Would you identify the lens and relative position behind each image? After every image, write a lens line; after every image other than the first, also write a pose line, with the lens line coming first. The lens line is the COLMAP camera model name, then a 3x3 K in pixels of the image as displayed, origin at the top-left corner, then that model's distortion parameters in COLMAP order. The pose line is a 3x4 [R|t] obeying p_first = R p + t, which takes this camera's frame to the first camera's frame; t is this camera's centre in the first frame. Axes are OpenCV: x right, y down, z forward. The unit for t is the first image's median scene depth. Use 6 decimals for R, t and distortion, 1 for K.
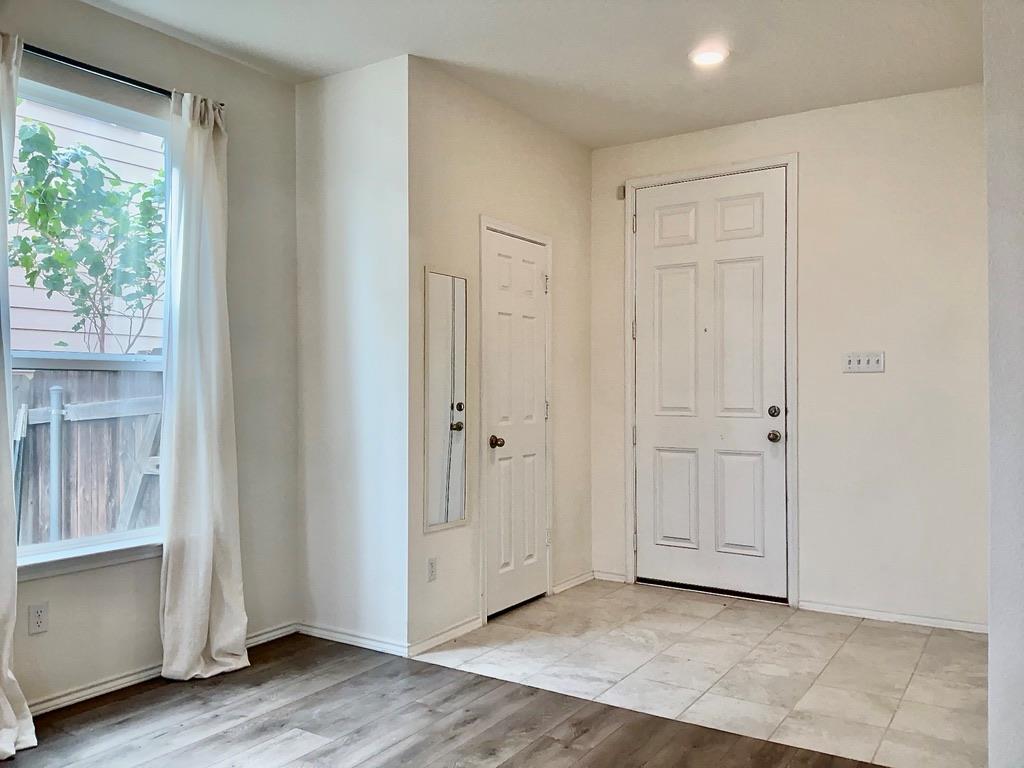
lens RADIAL K [[807.9, 0, 512.0], [0, 807.9, 384.0], [0, 0, 1]] dist [0.002004, 0.007576]
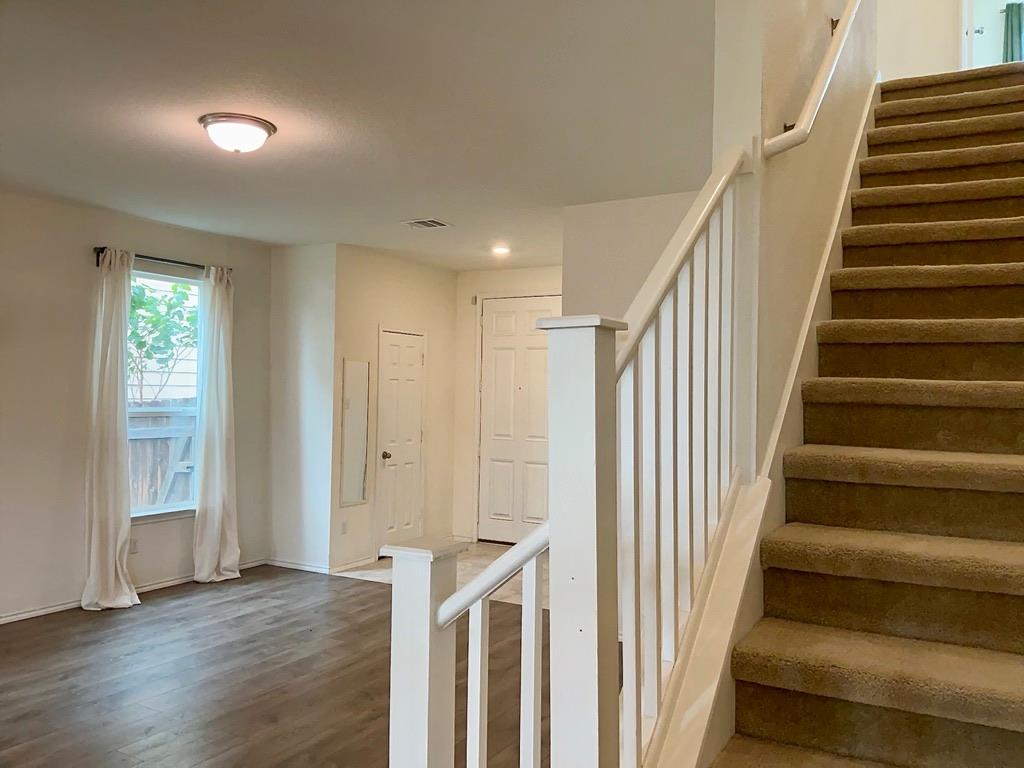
lens RADIAL K [[815.1, 0, 547.7], [0, 815.1, 381.2], [0, 0, 1]] dist [-0.008029, -0.002699]
pose [[0.995142, 0.020215, 0.096348, 0.168541], [-0.019831, 0.999791, -0.004948, -0.093265], [-0.096428, 0.003013, 0.995335, -0.837927]]
